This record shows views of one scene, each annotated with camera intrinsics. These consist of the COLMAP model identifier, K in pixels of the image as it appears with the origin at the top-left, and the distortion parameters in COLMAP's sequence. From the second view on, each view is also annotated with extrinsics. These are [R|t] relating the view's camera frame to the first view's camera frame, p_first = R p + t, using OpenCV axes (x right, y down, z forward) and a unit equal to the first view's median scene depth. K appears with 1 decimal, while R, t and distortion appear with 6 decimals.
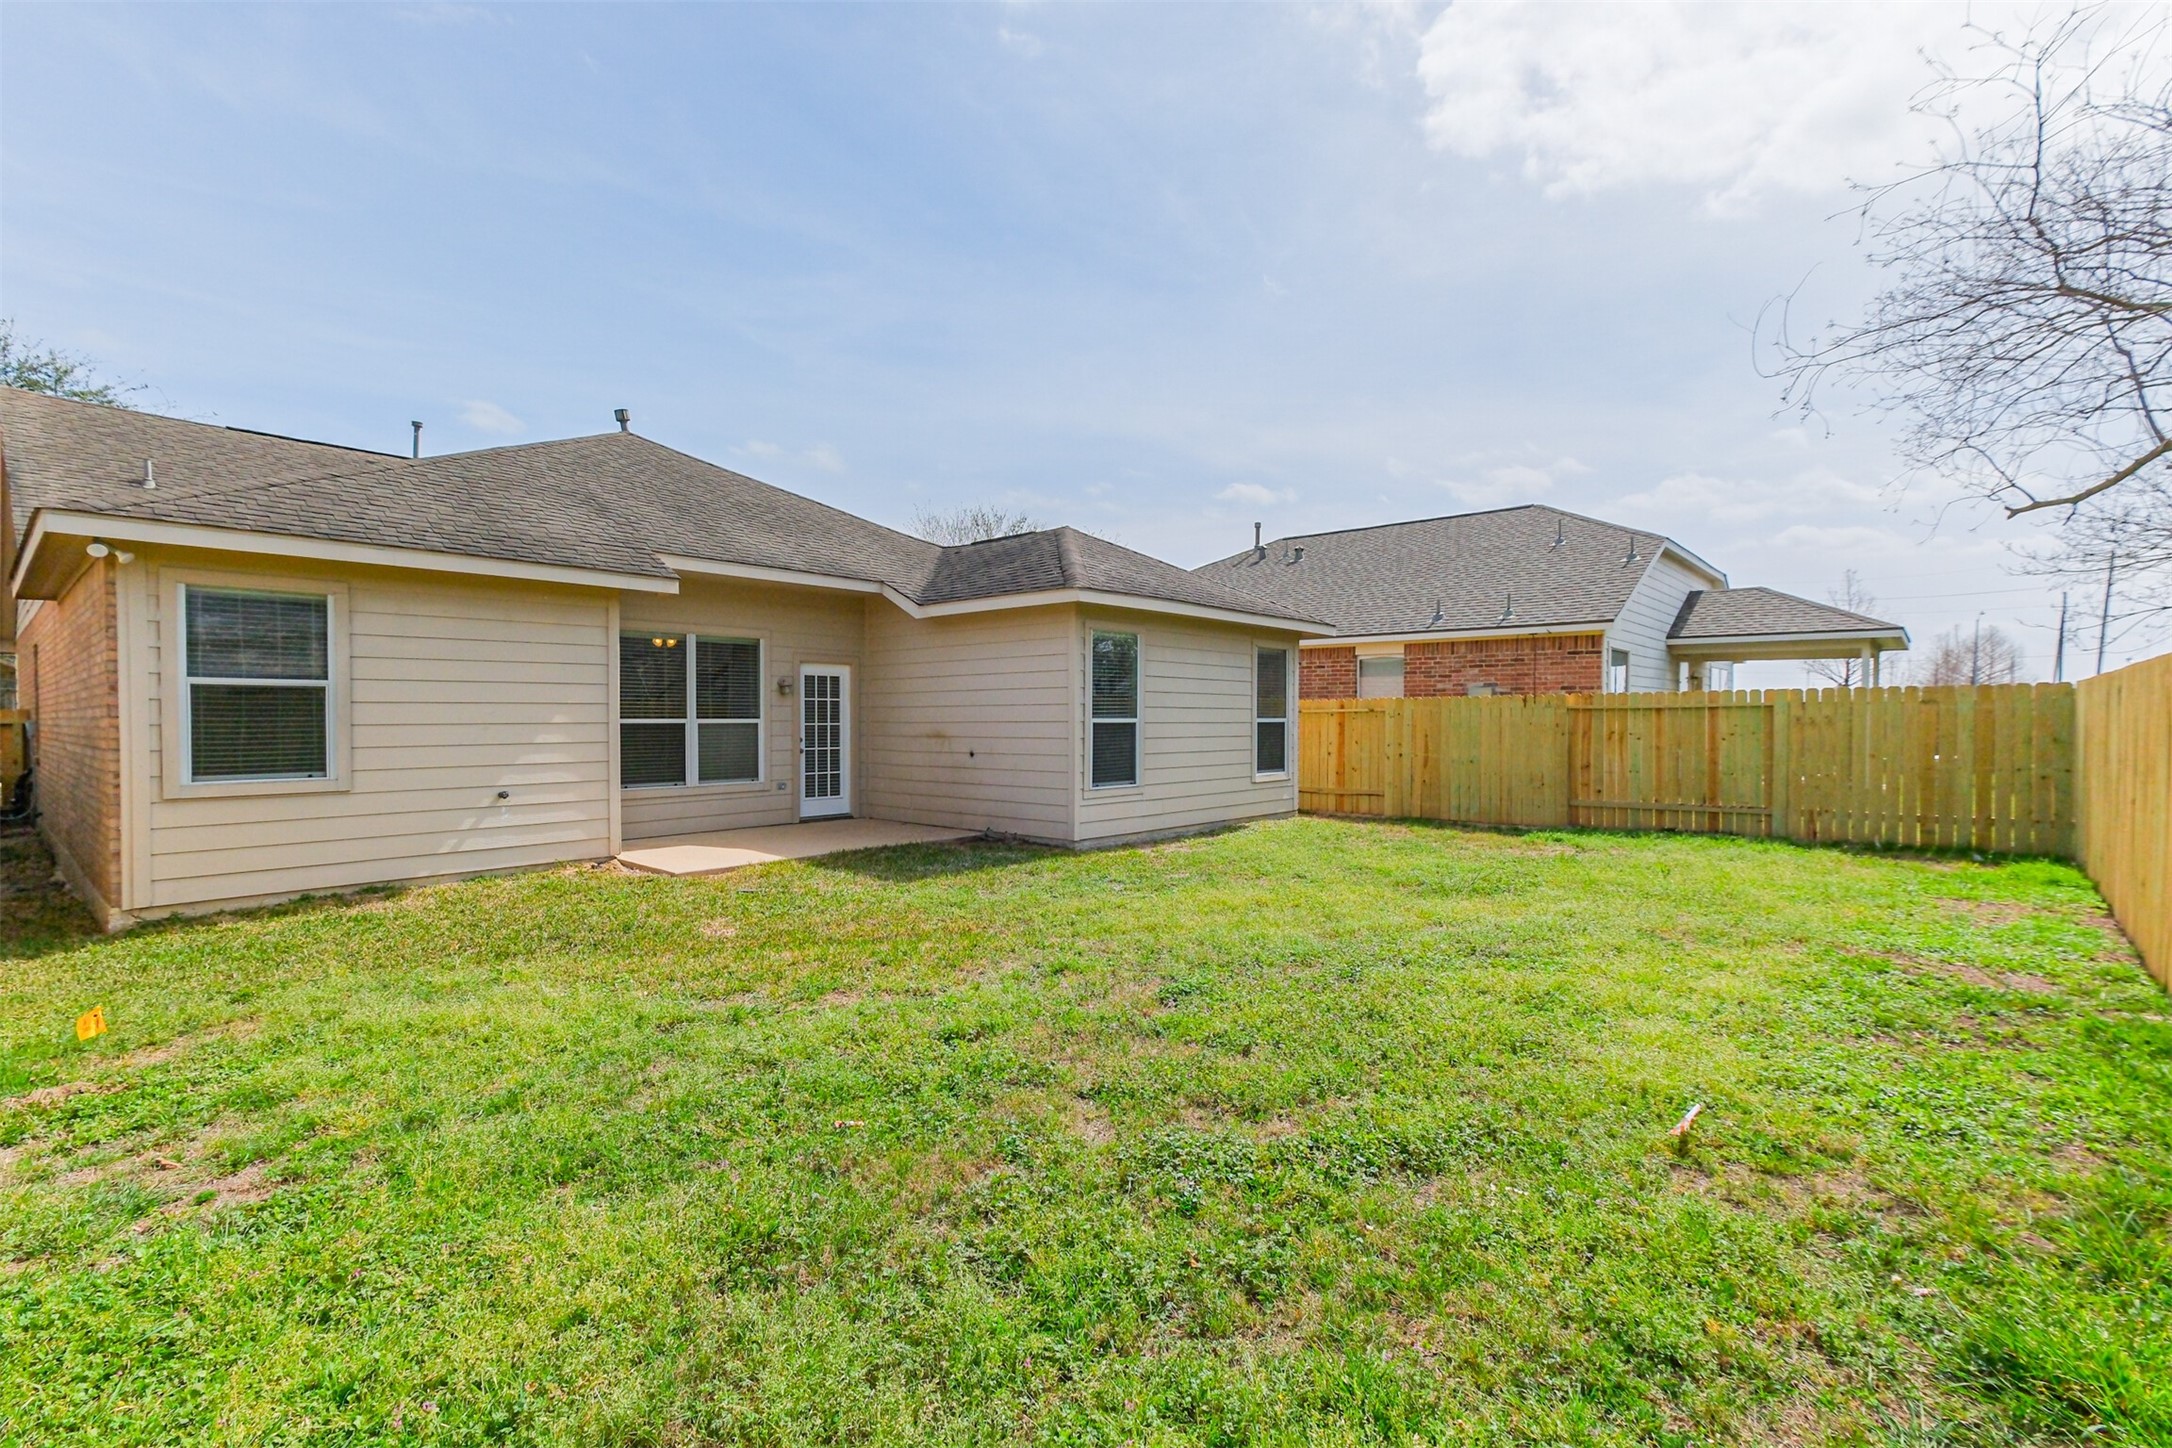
lens RADIAL K [[961.0, 0, 1094.2], [0, 961.0, 724.0], [0, 0, 1]] dist [0.032792, 0.000343]
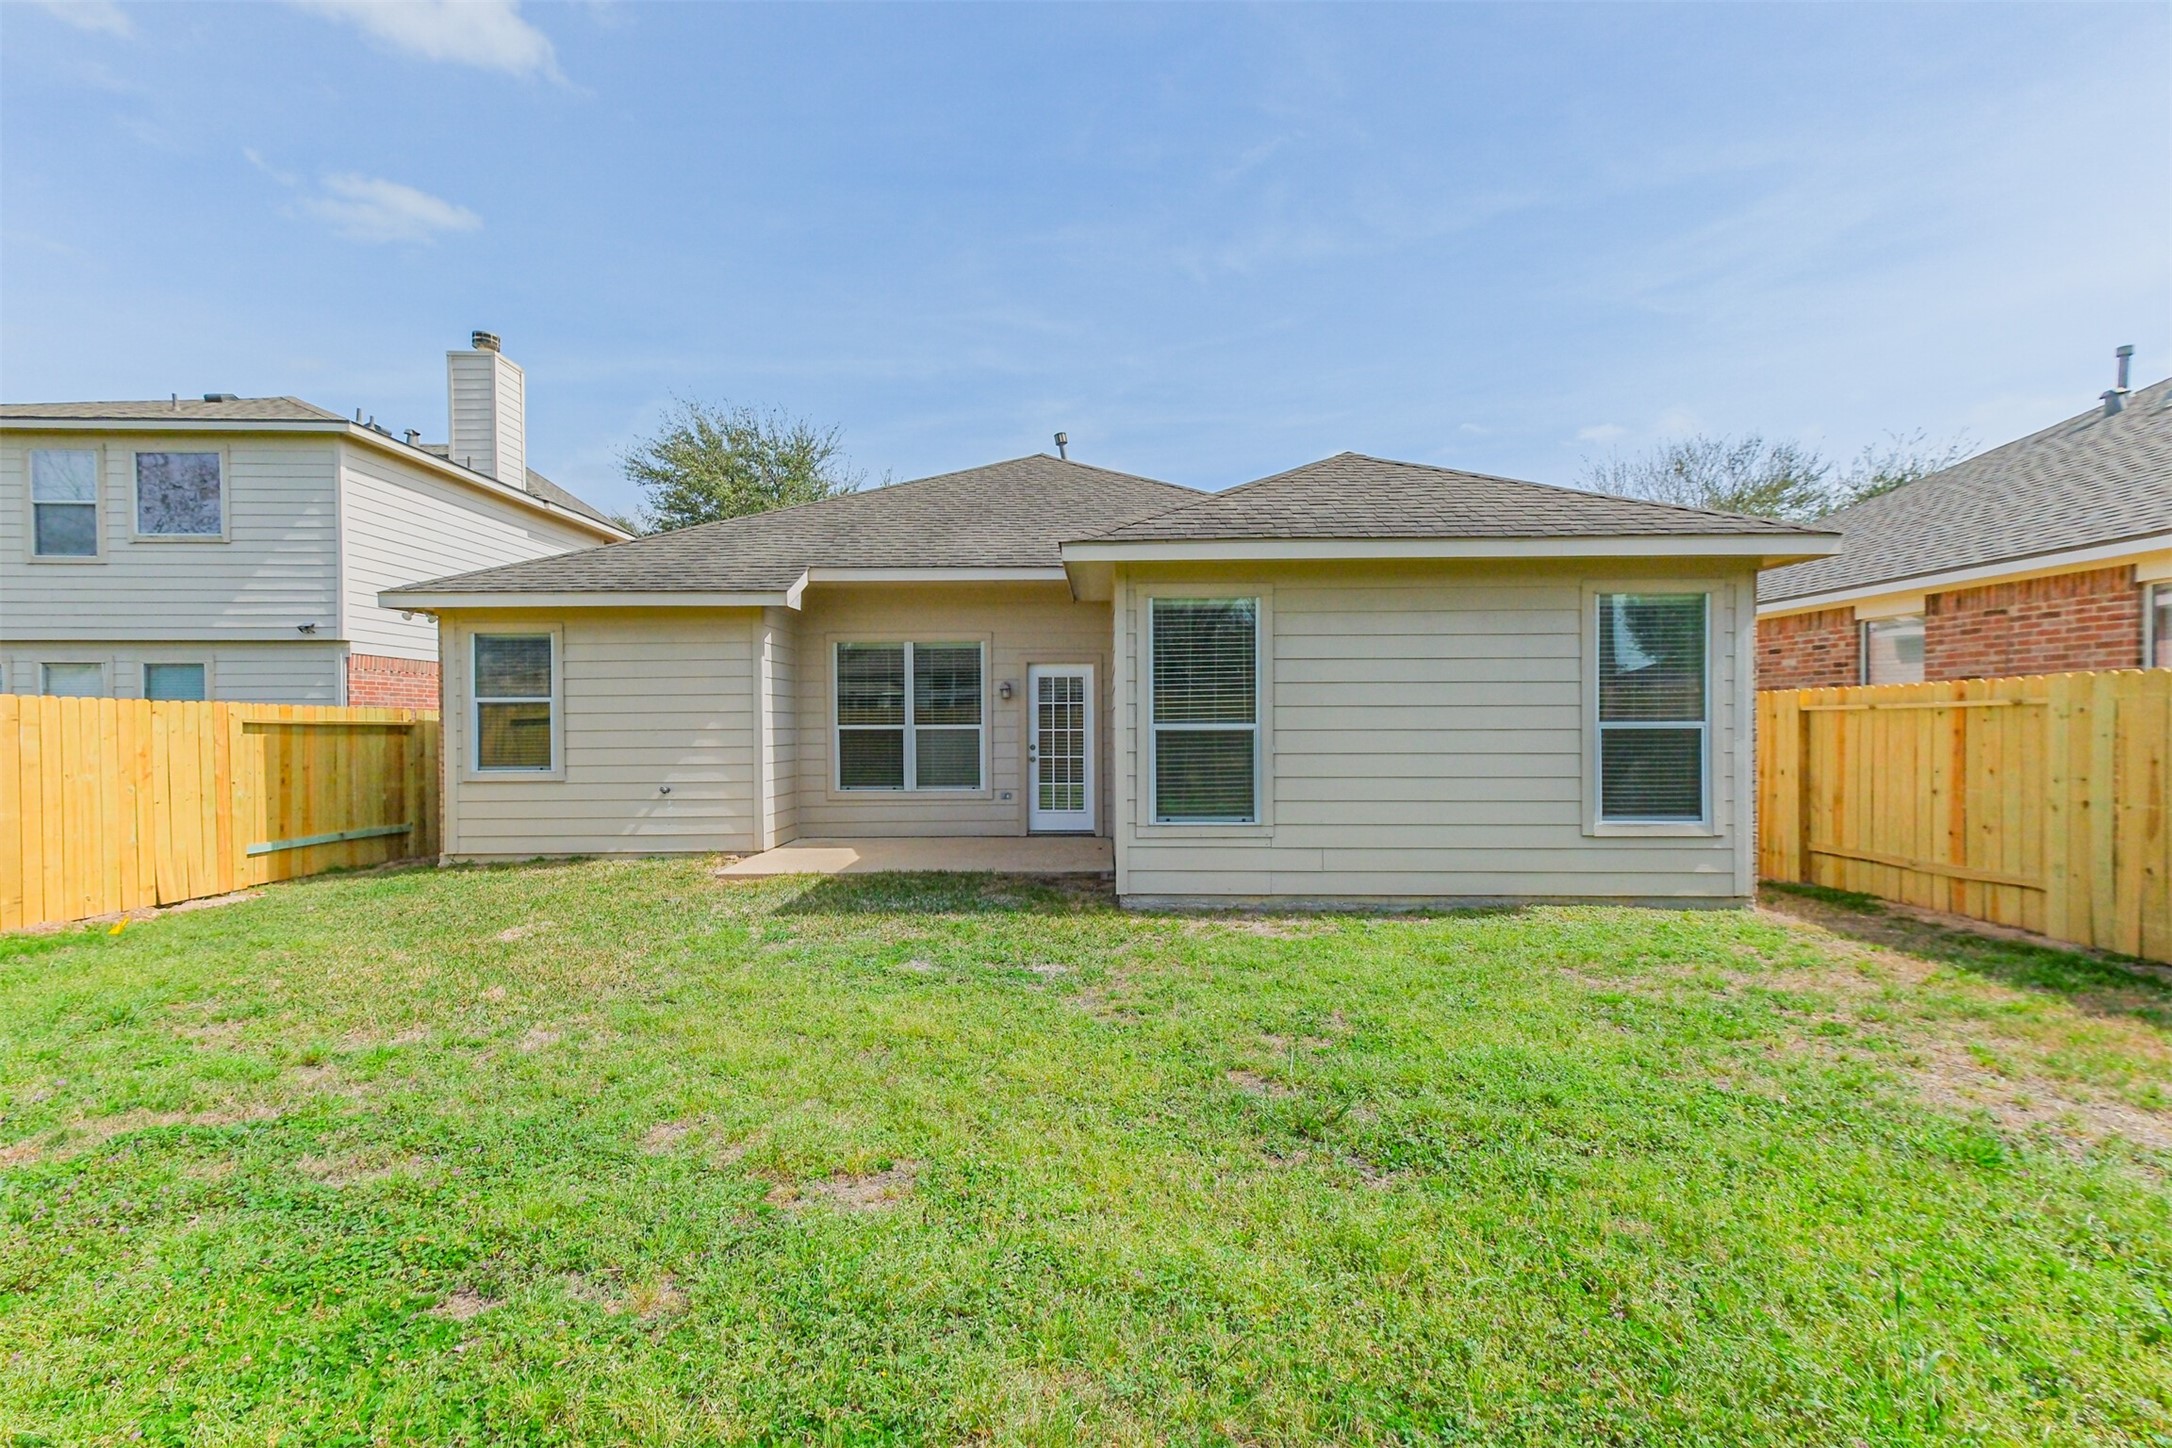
lens RADIAL K [[961.0, 0, 1094.2], [0, 961.0, 724.0], [0, 0, 1]] dist [0.032792, 0.000343]
pose [[0.649380, -0.002191, -0.760461, 0.457263], [-0.000110, 0.999996, -0.002975, -0.003107], [0.760464, 0.002015, 0.649377, 0.461709]]
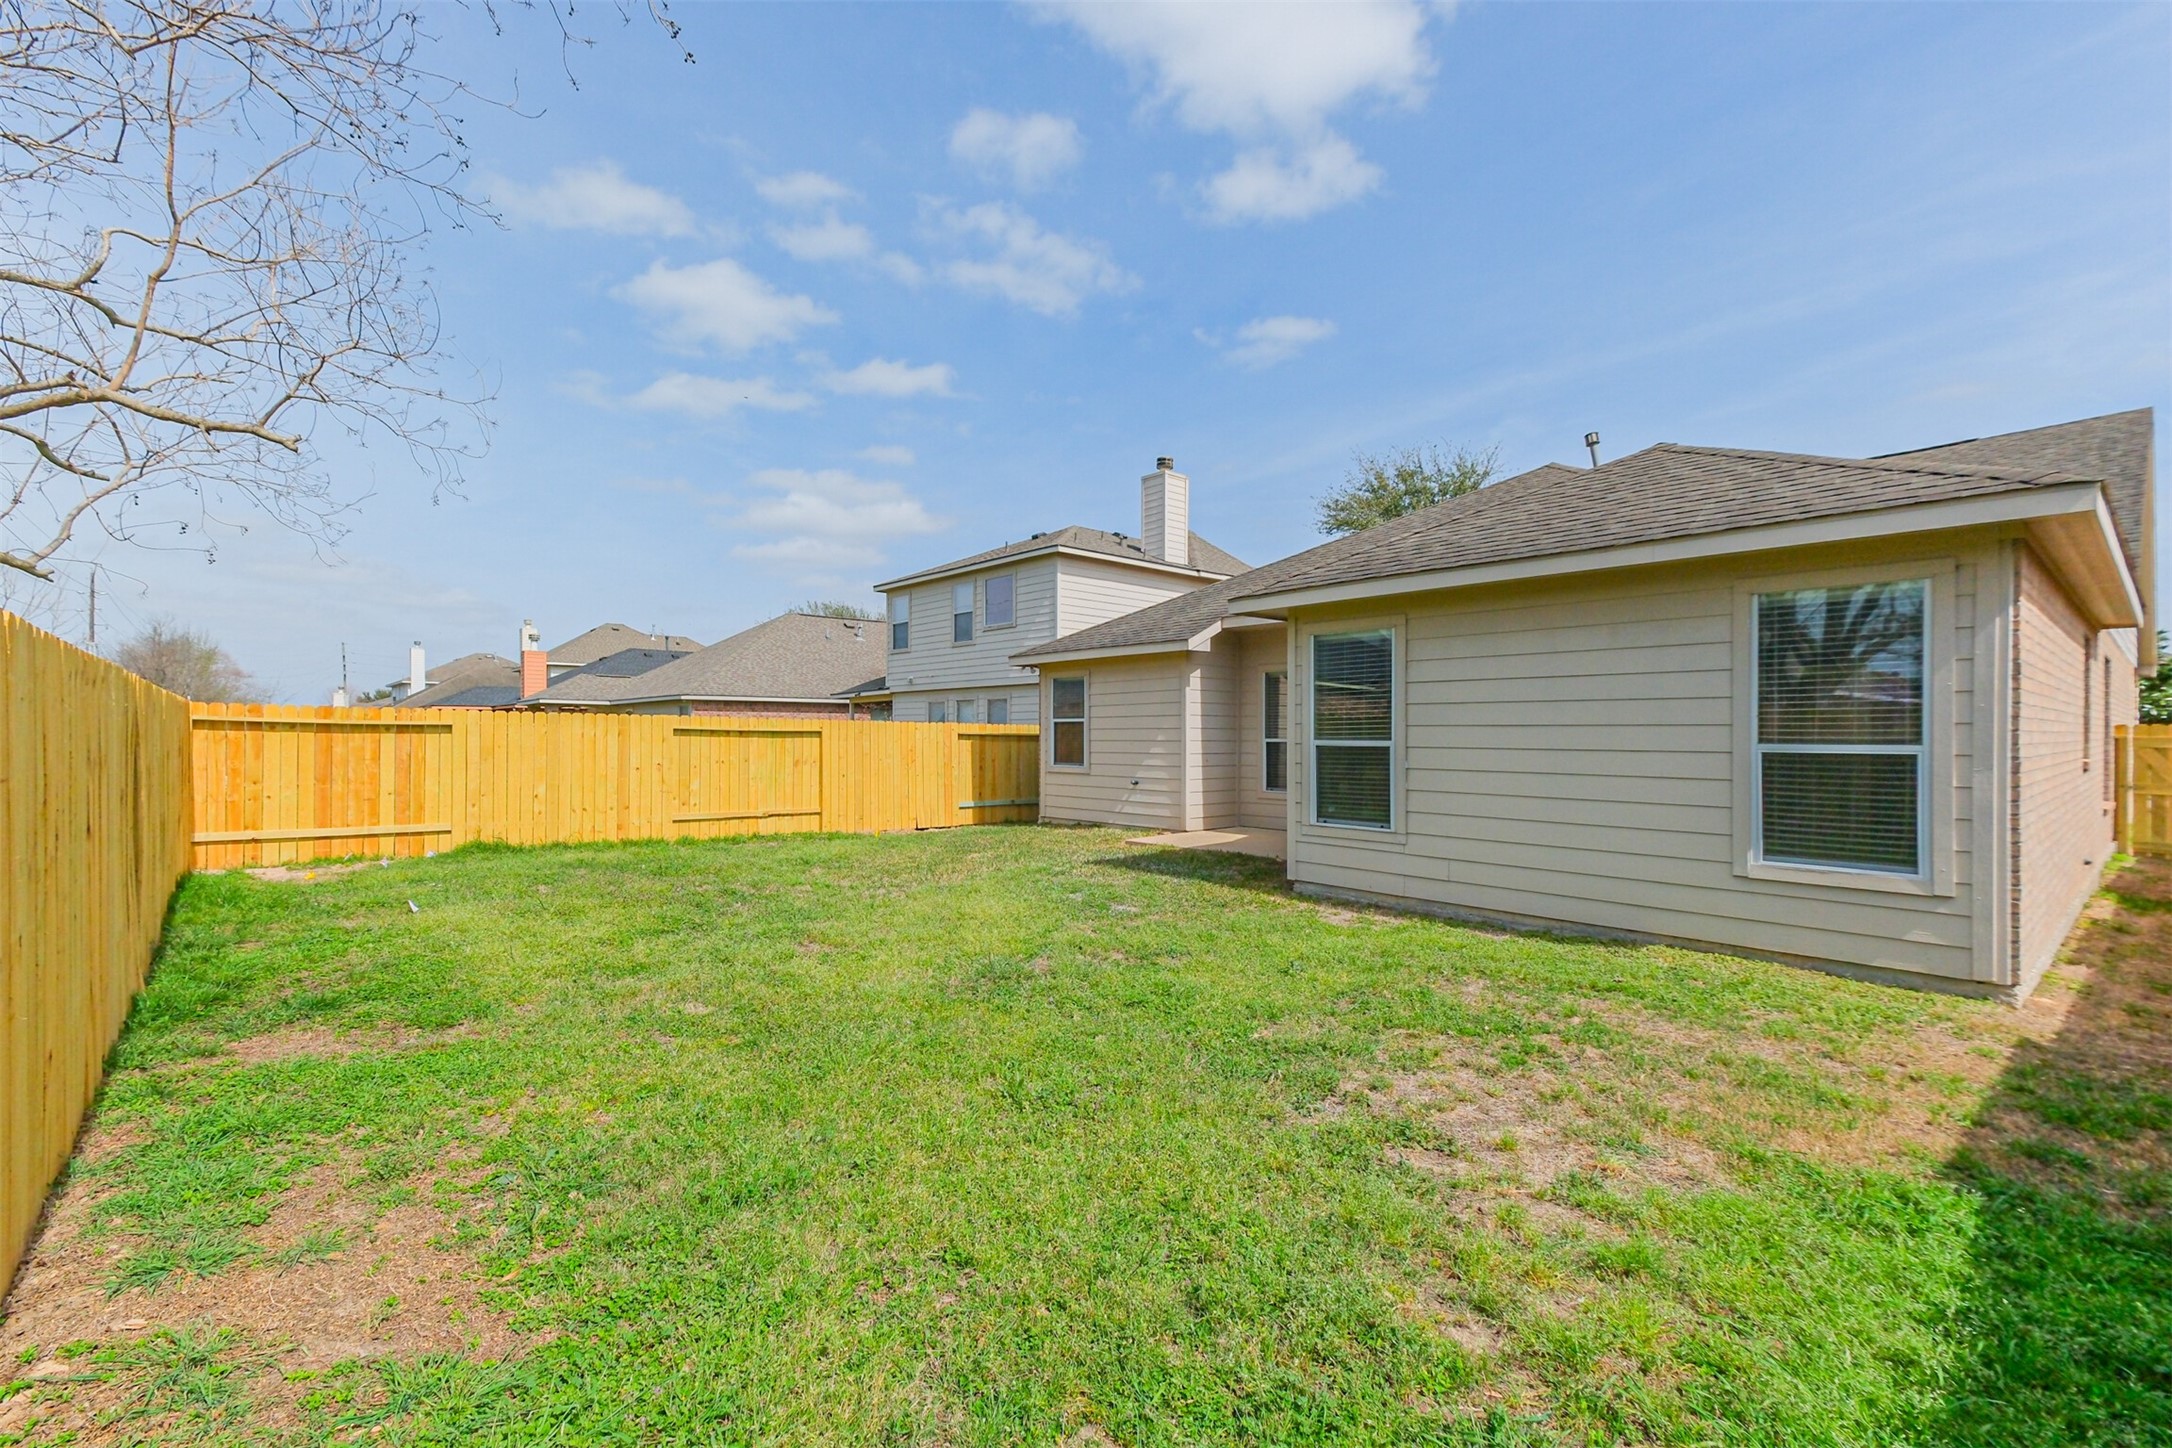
lens RADIAL K [[955.4, 0, 1087.5], [0, 955.4, 719.4], [0, 0, 1]] dist [0.029603, -0.000013]
pose [[-0.126784, -0.016253, -0.991797, 0.771909], [-0.009493, 0.999840, -0.015171, -0.008211], [0.991885, 0.007492, -0.126918, 0.823131]]
